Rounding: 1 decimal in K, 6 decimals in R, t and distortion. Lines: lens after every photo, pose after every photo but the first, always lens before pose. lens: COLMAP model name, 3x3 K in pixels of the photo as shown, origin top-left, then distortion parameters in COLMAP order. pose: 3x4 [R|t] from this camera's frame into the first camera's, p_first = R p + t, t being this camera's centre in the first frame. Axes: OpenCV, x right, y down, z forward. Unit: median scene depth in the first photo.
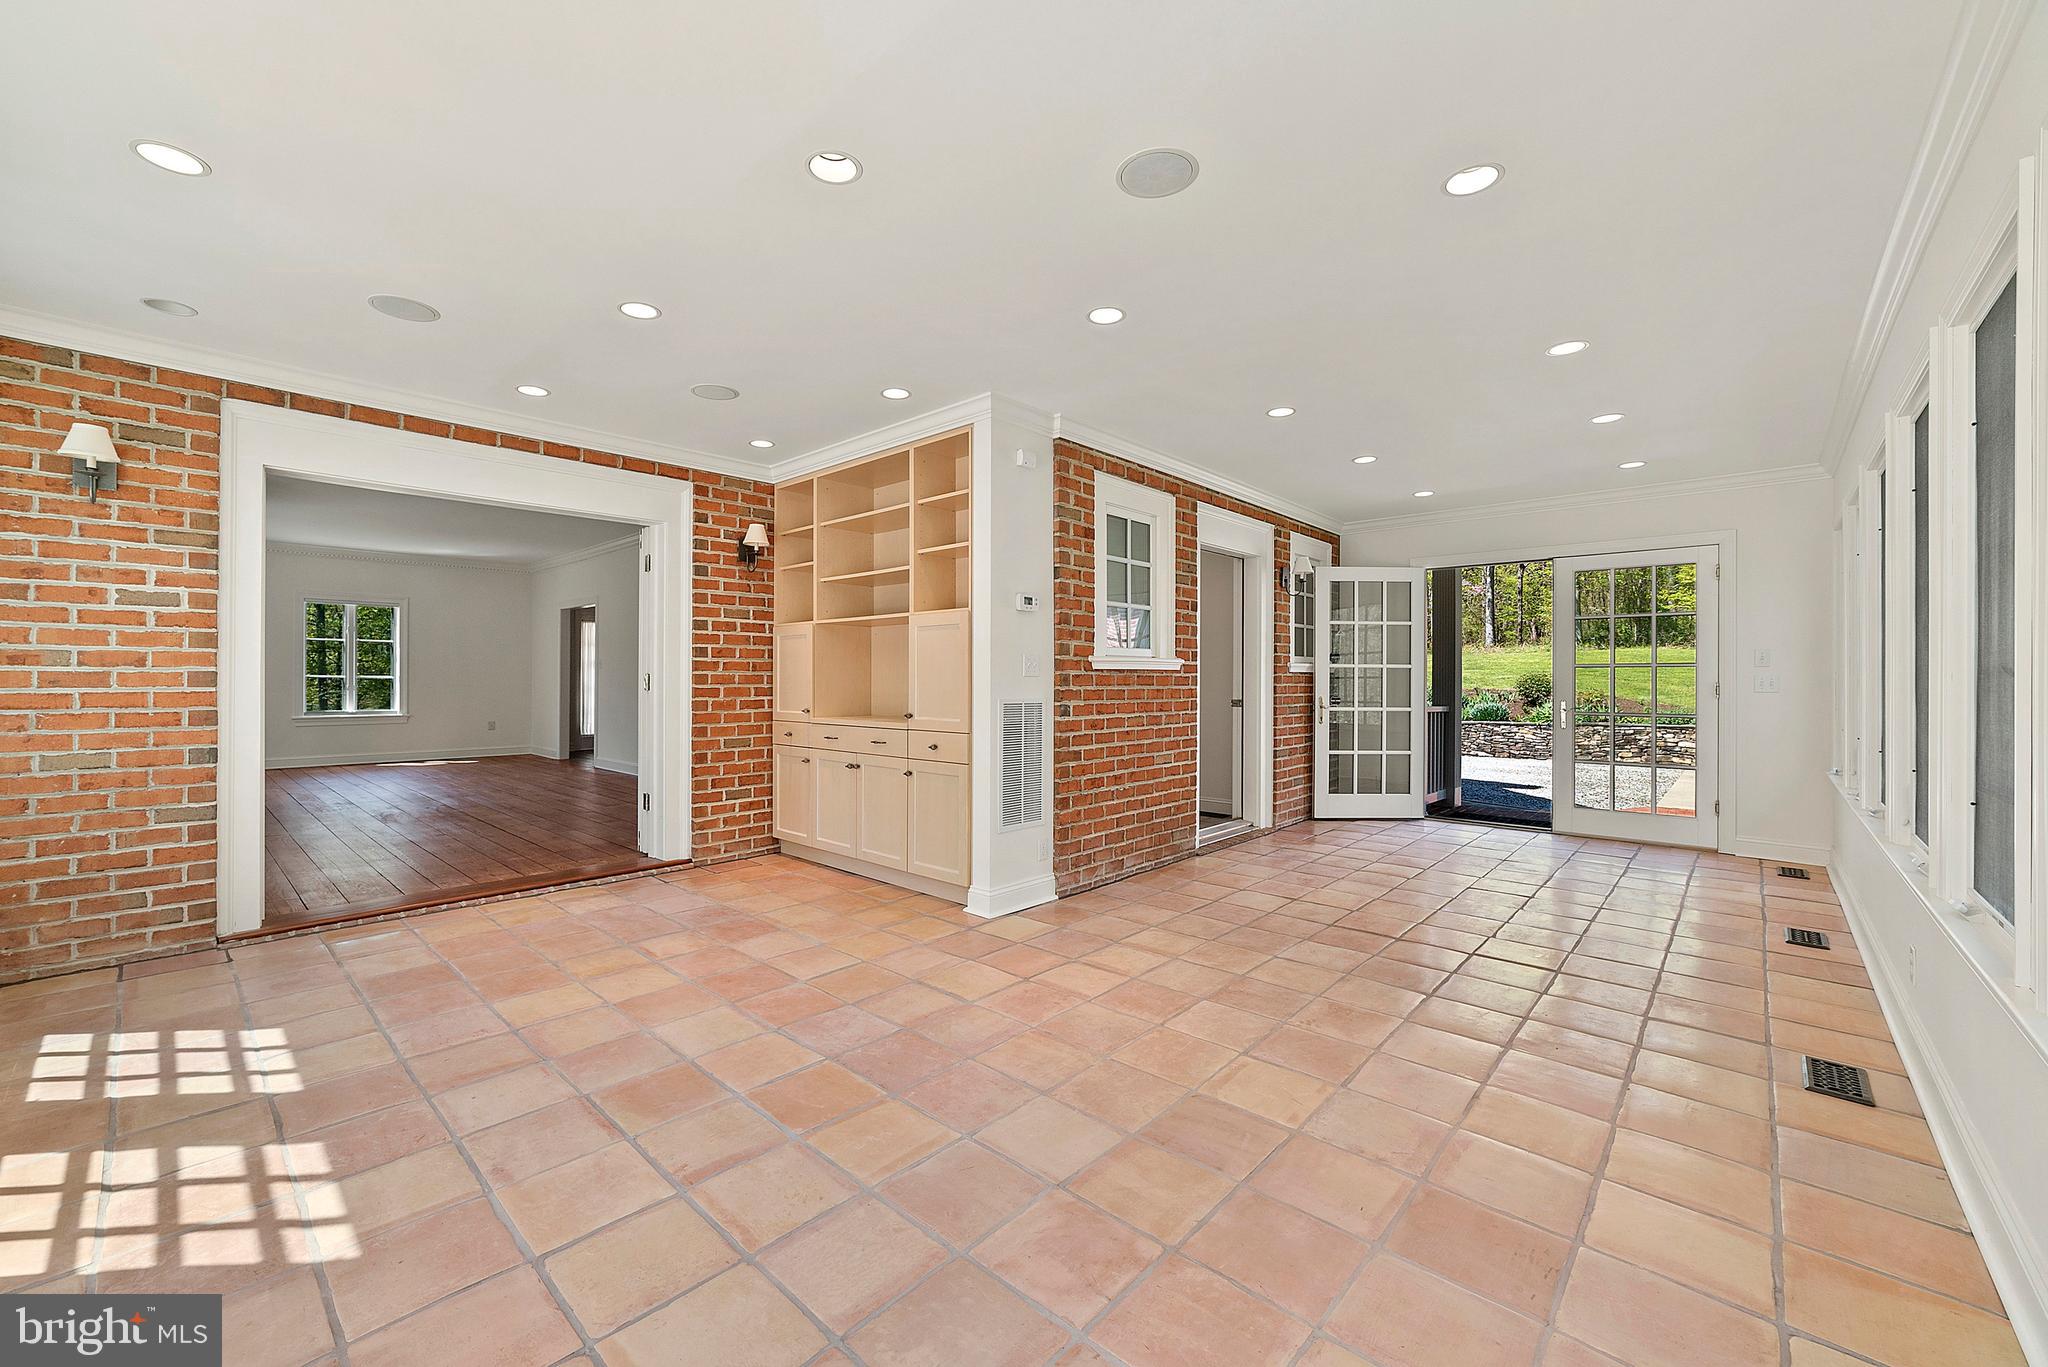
lens RADIAL K [[802.6, 0, 993.0], [0, 802.6, 679.5], [0, 0, 1]] dist [-0.018238, 0.000149]
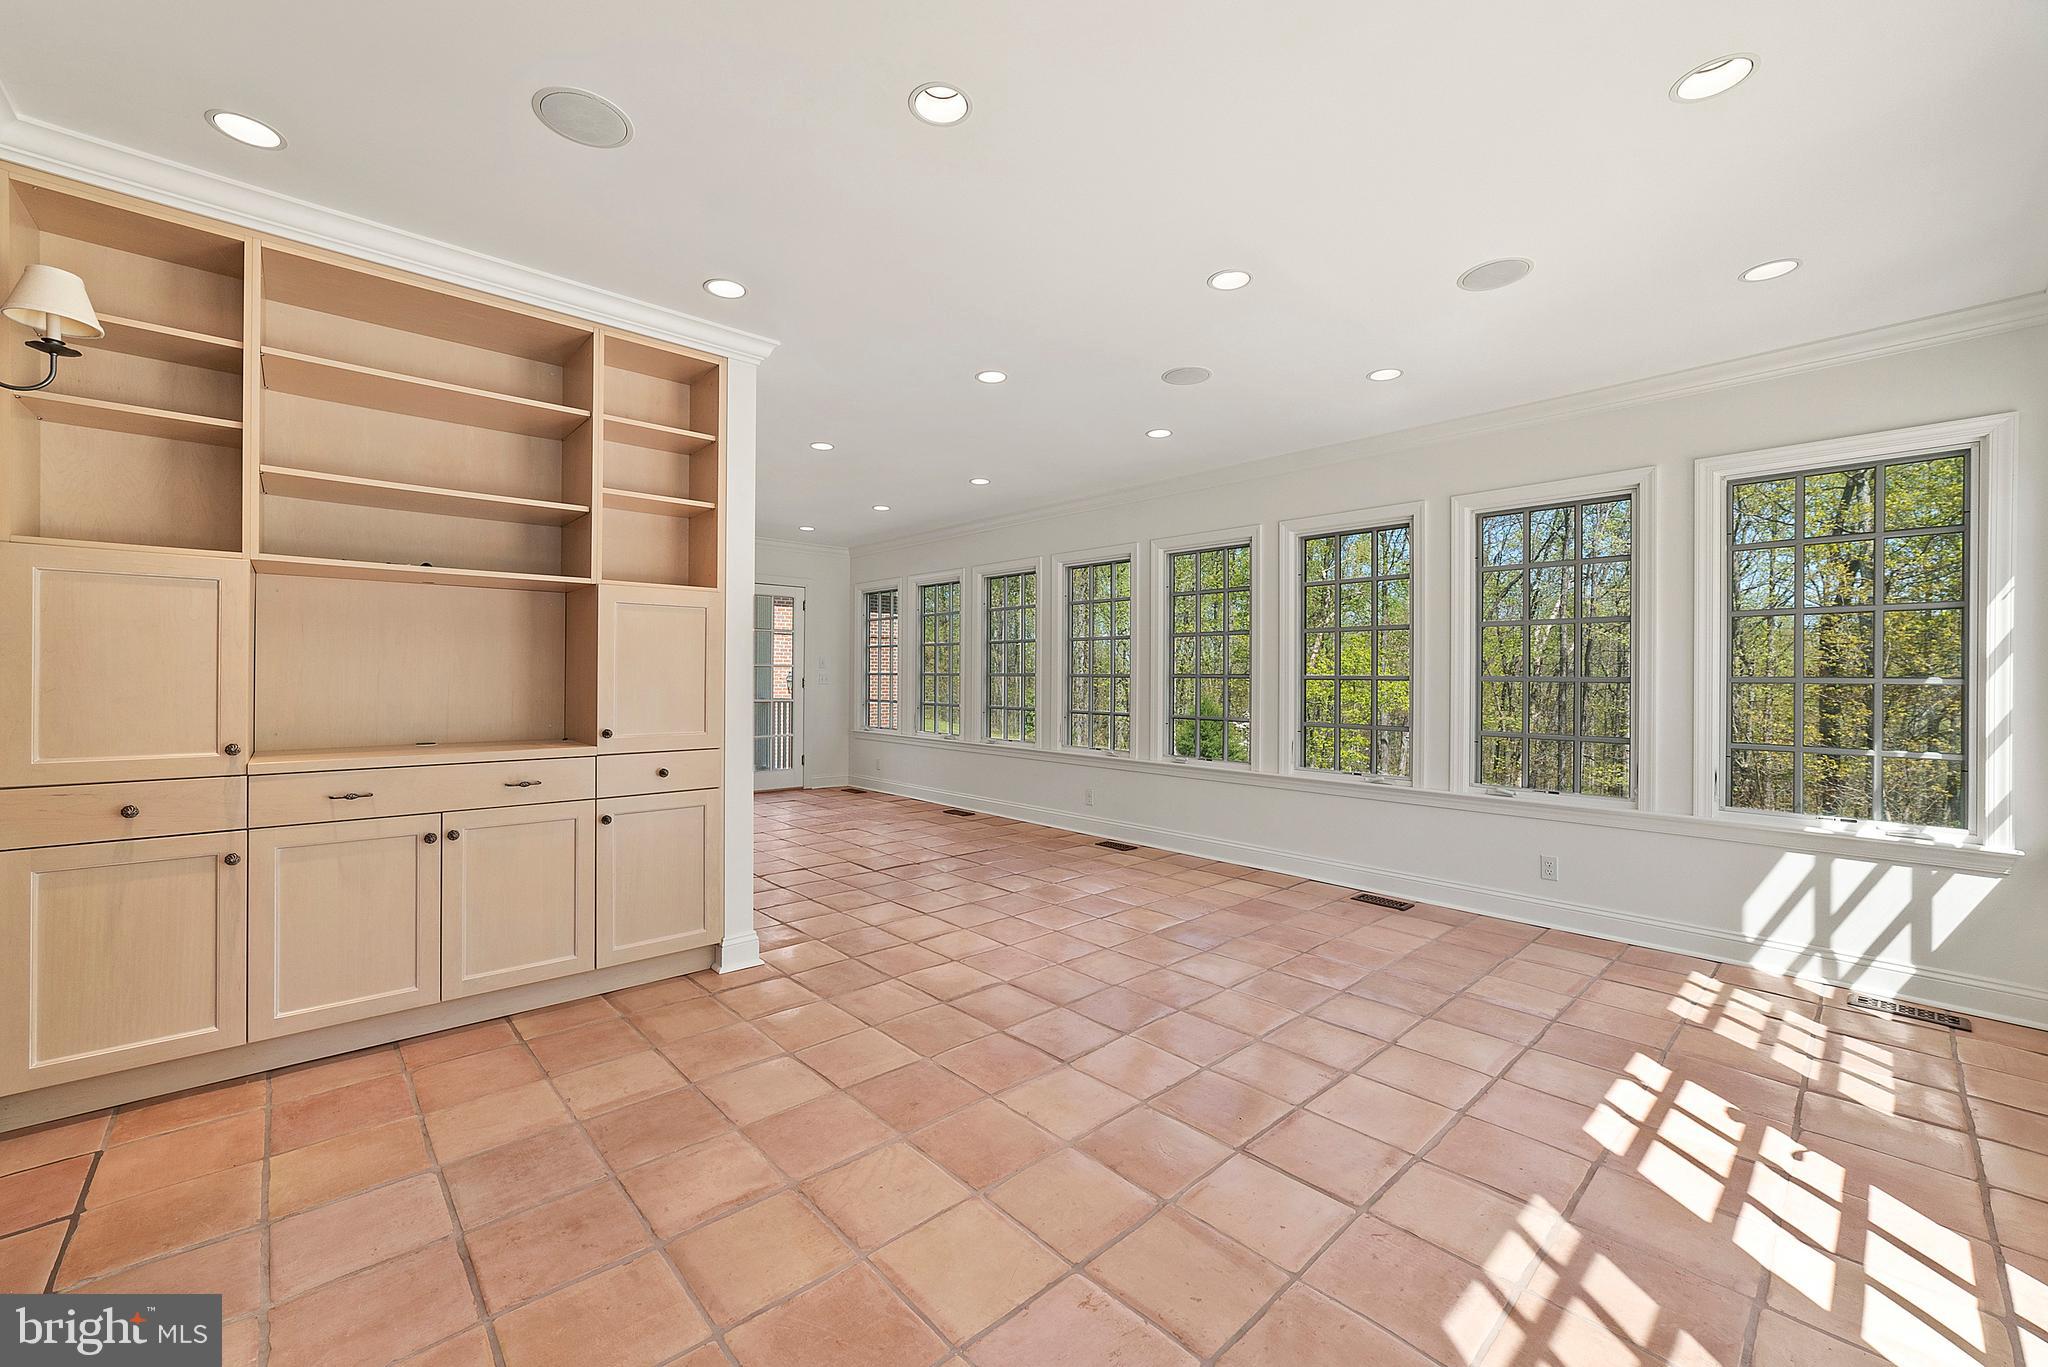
lens RADIAL K [[802.6, 0, 993.0], [0, 802.6, 679.5], [0, 0, 1]] dist [-0.018238, 0.000149]
pose [[0.089708, -0.005361, 0.995954, -0.995751], [-0.006294, 0.999962, 0.005949, -0.008327], [-0.995948, -0.006802, 0.089671, 0.834296]]
